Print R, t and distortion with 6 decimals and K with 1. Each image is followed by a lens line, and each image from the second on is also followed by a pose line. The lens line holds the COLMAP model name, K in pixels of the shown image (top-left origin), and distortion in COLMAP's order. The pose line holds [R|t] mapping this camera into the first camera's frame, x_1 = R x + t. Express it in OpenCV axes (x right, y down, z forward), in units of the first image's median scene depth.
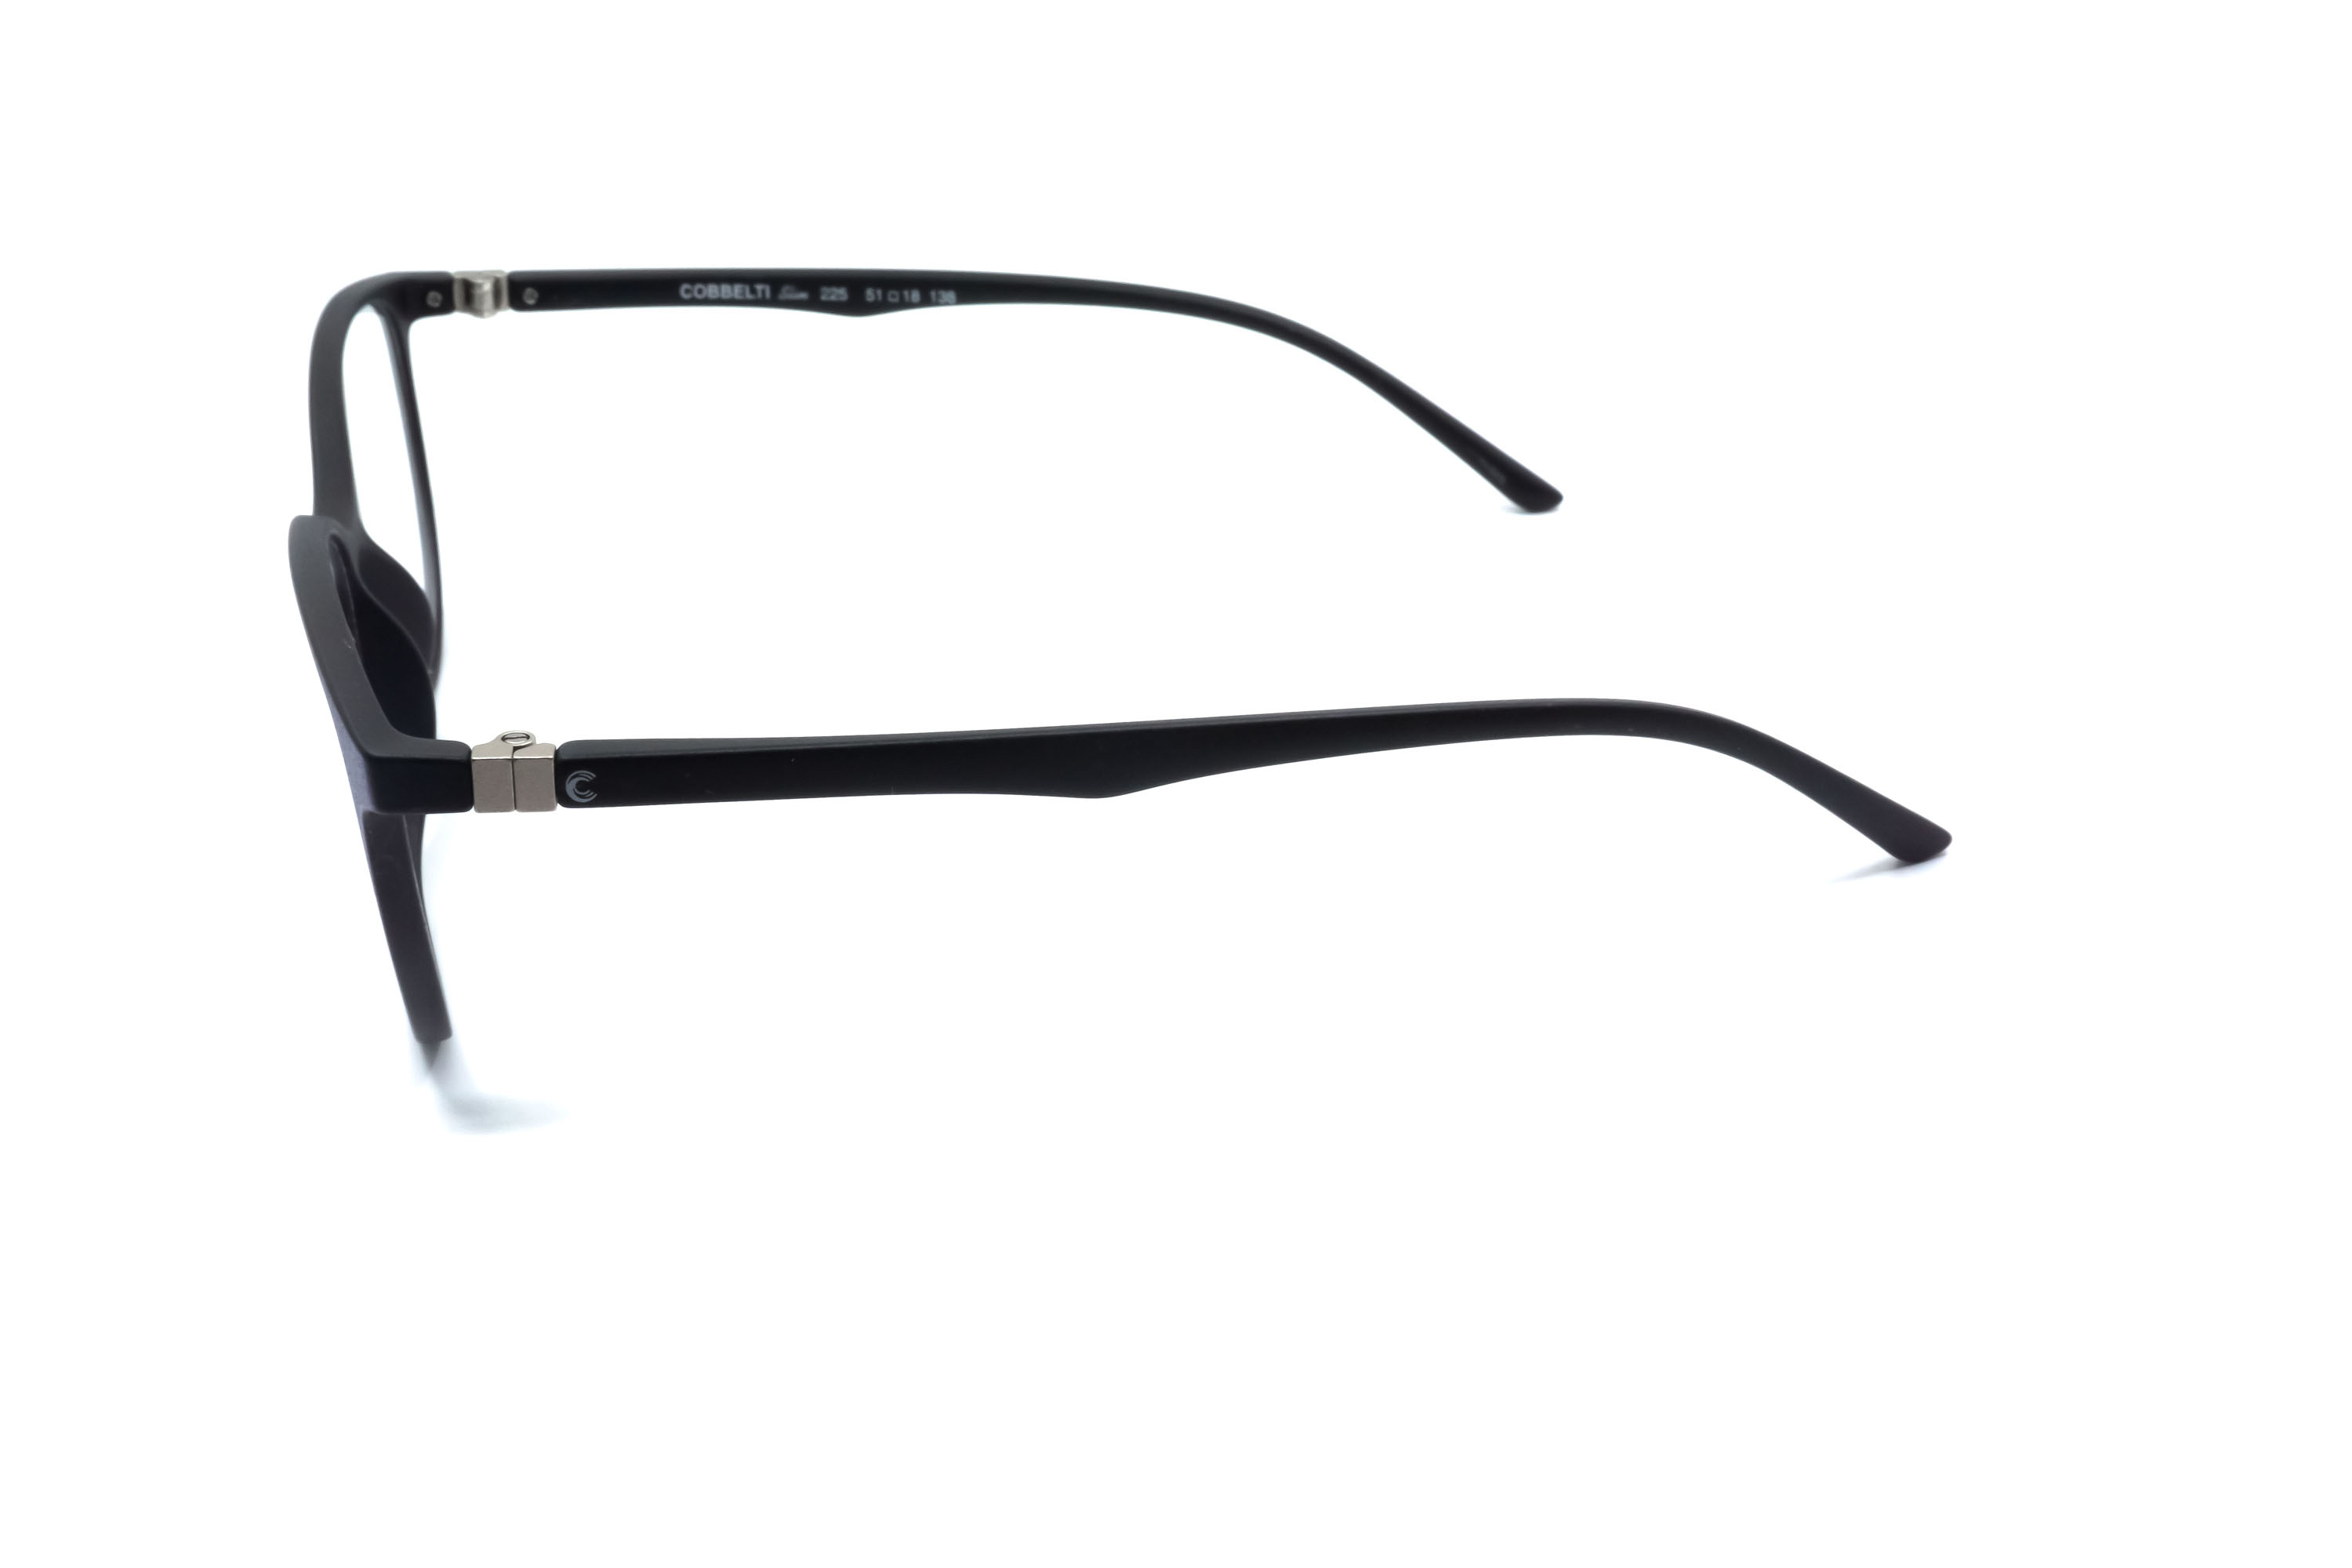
lens RADIAL K [[2664.3, 0, 1176.0], [0, 2664.3, 784.0], [0, 0, 1]] dist [-0.018011, 0.001361]
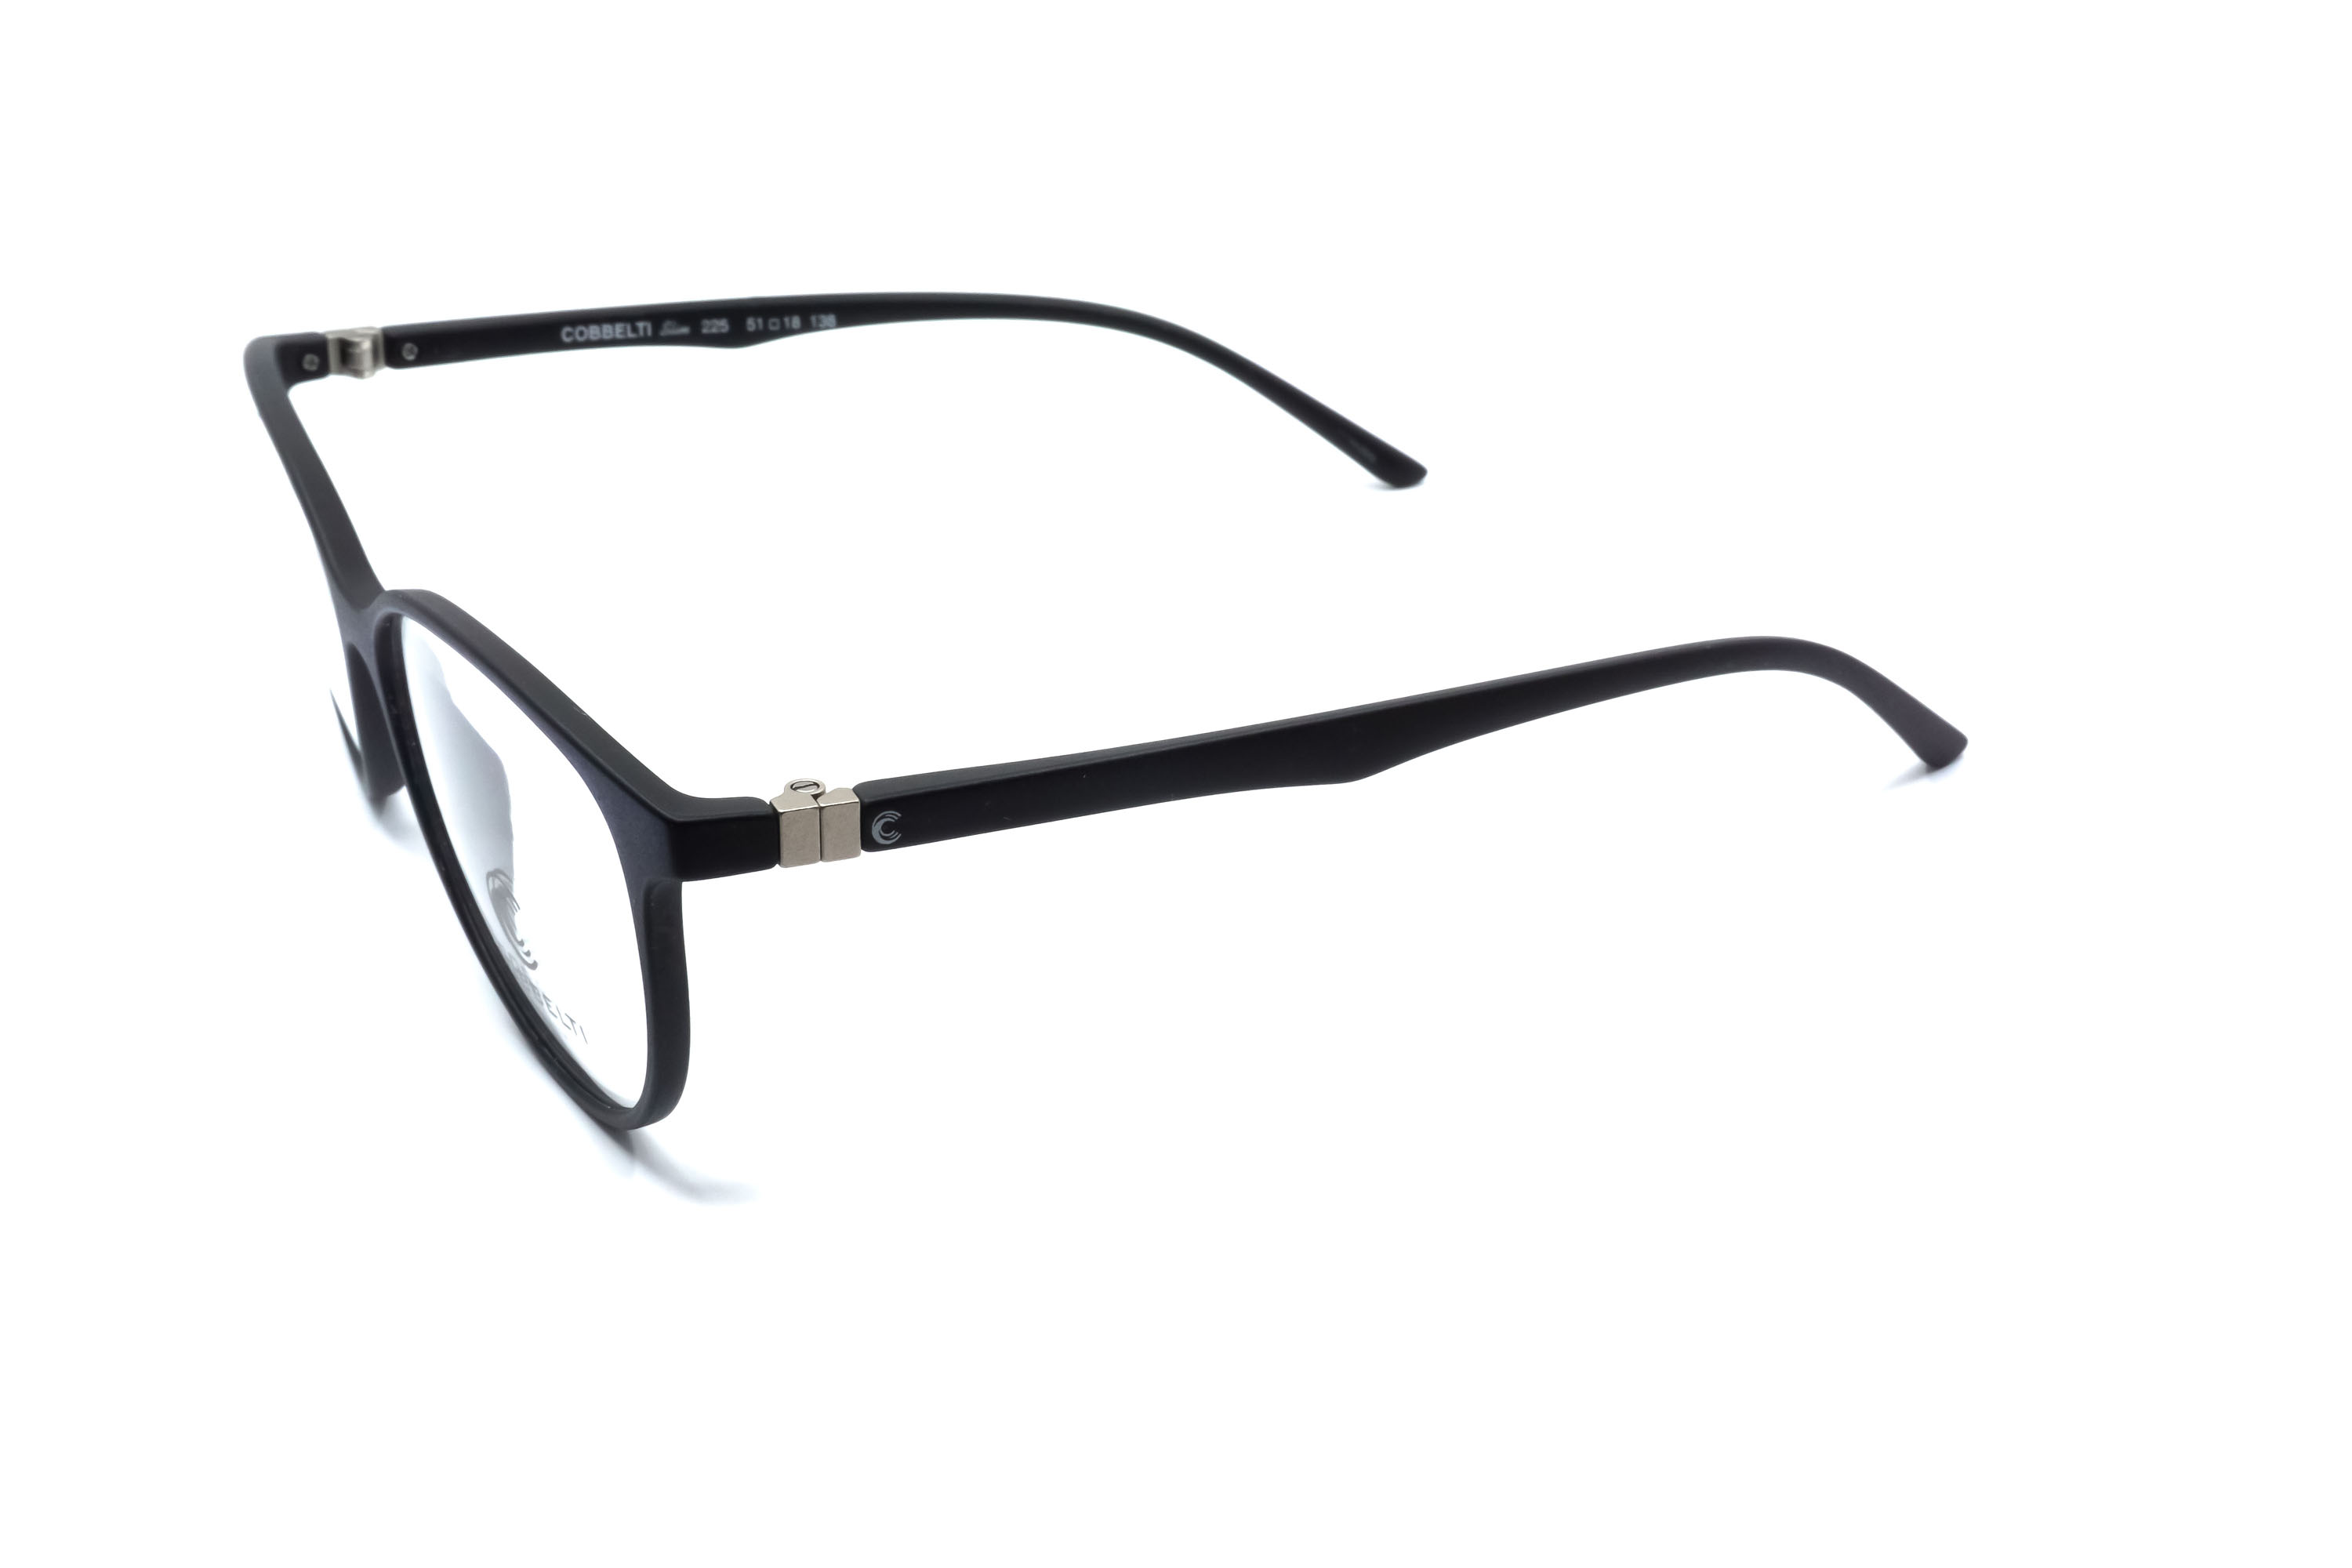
lens RADIAL K [[2664.3, 0, 1176.0], [0, 2664.3, 784.0], [0, 0, 1]] dist [-0.018011, 0.001361]
pose [[0.965131, -0.116483, 0.234421, -0.214915], [0.118617, 0.992927, 0.005026, -0.004459], [-0.233349, 0.022956, 0.972122, 0.027607]]
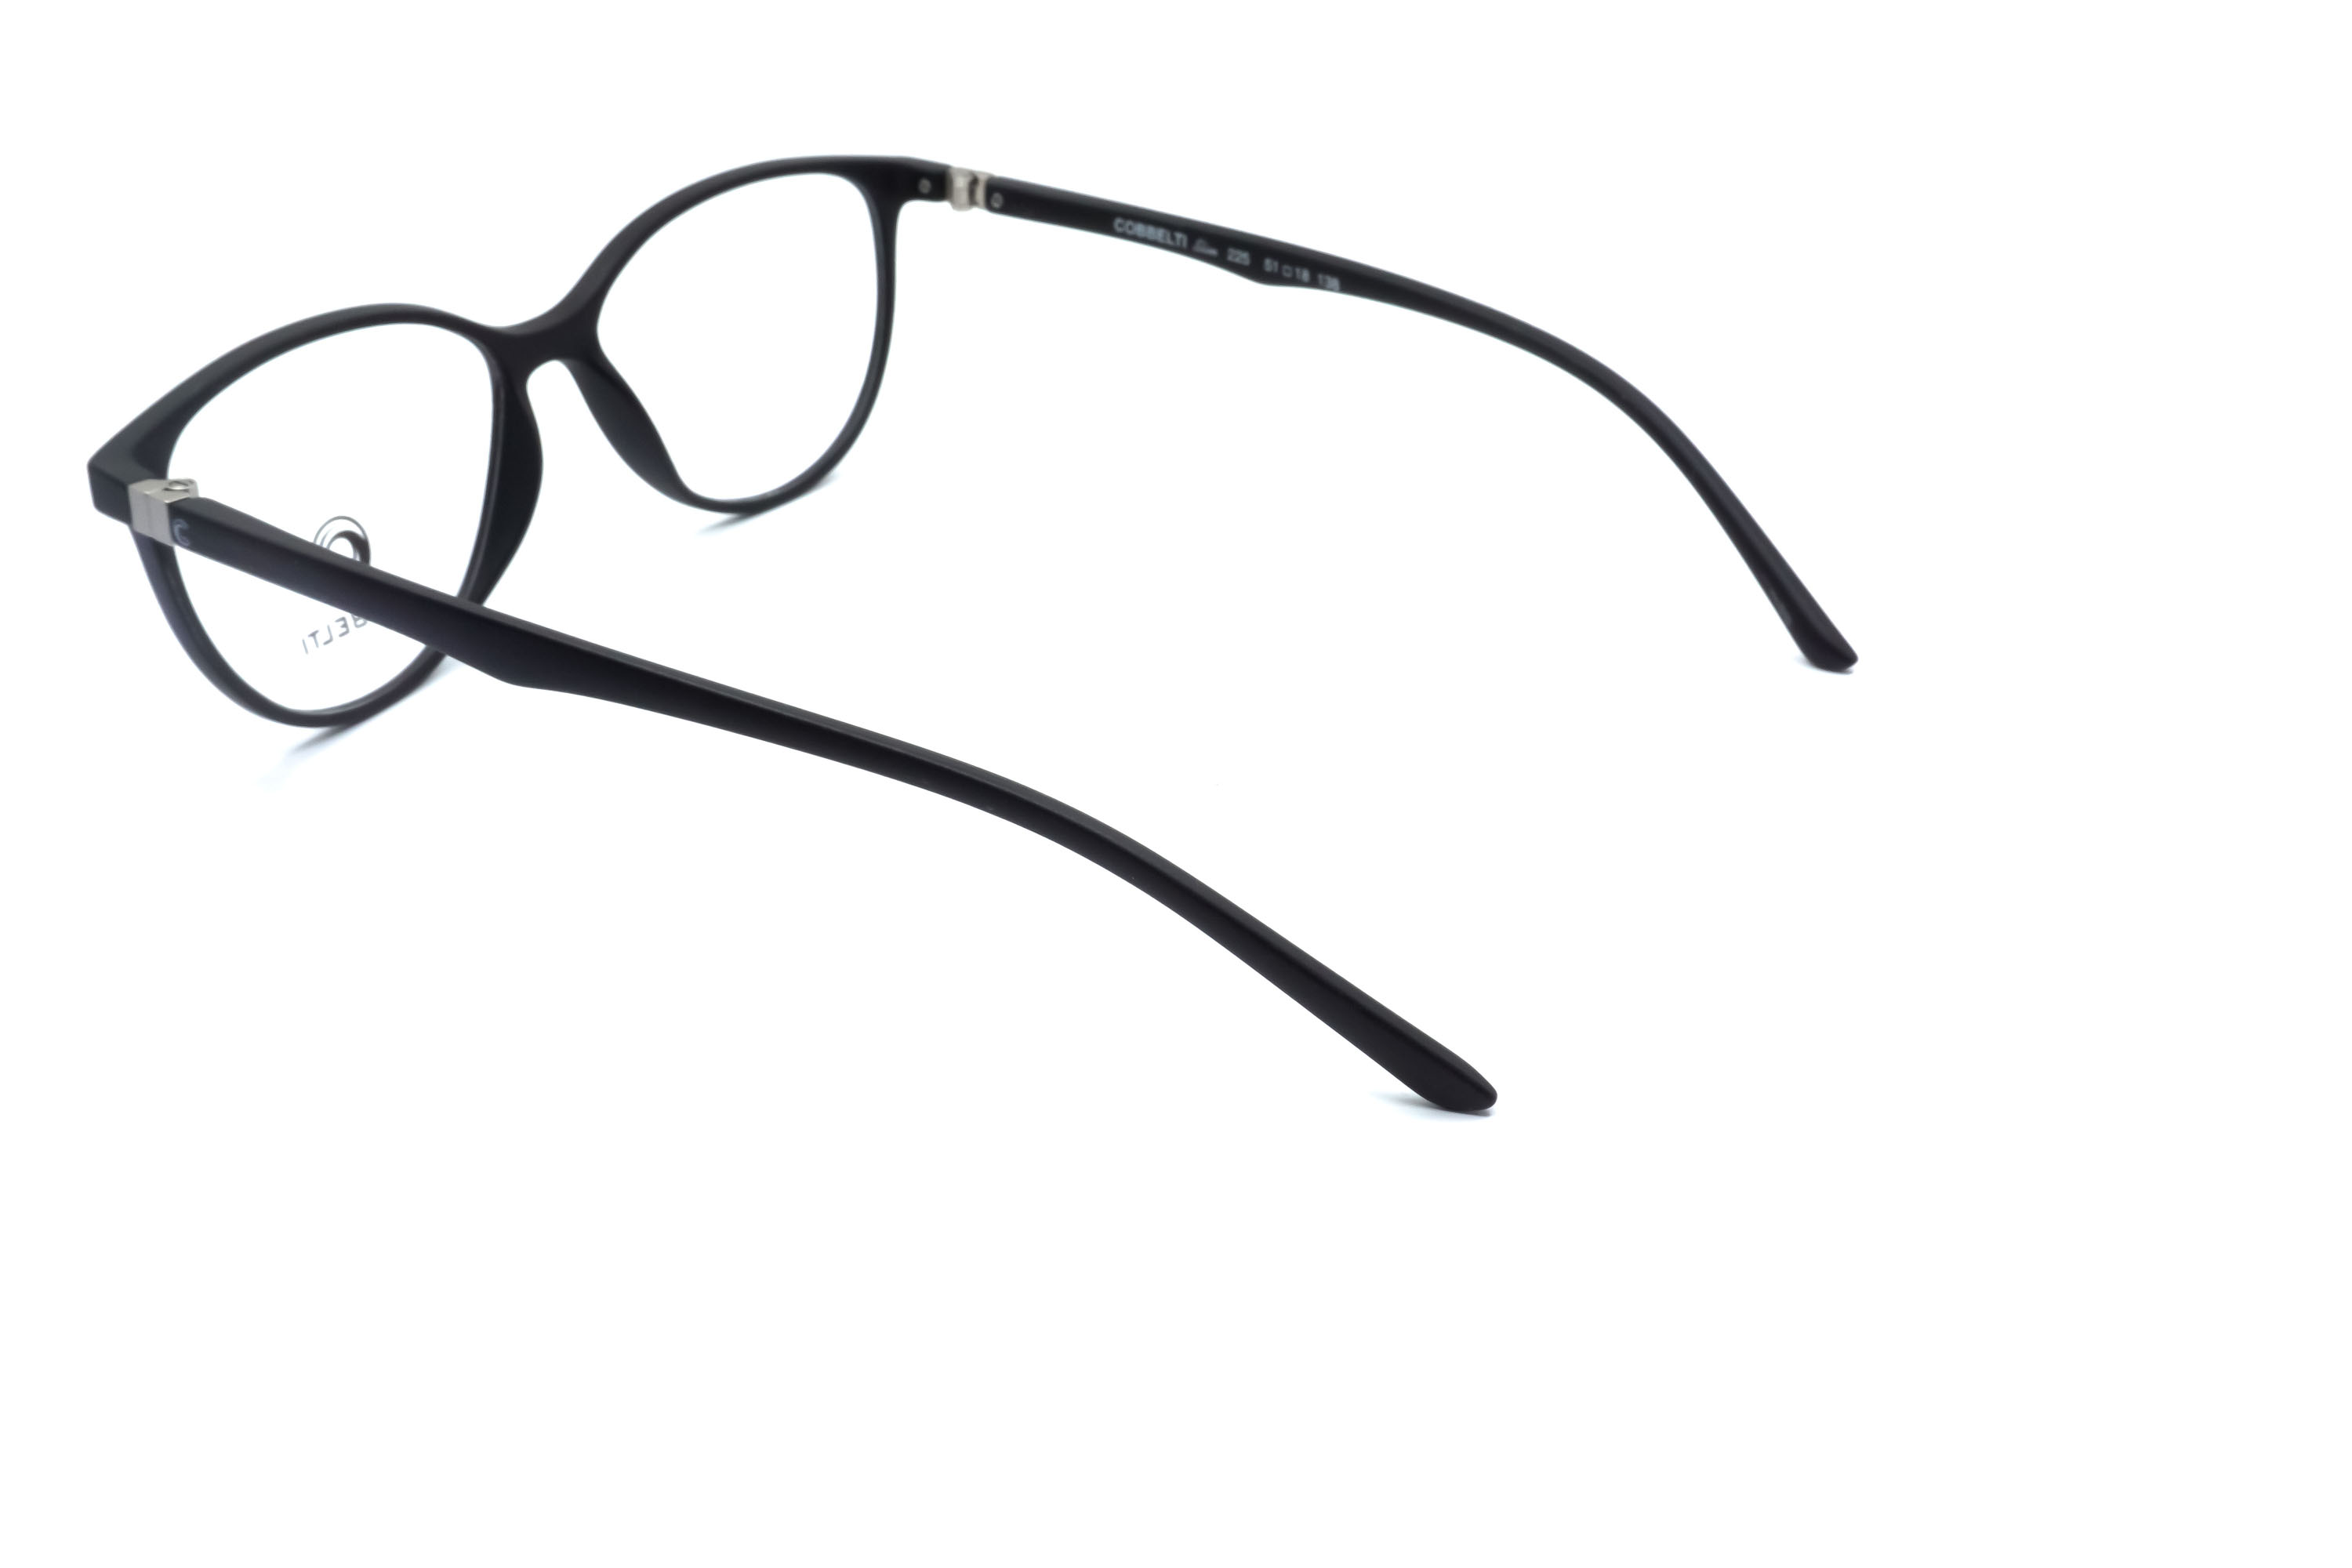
lens RADIAL K [[2664.3, 0, 1176.0], [0, 2664.3, 784.0], [0, 0, 1]] dist [-0.018011, 0.001361]
pose [[0.697766, 0.323726, -0.639003, 0.584075], [-0.311126, 0.940483, 0.136722, -0.126812], [0.645231, 0.103410, 0.756956, 0.228906]]
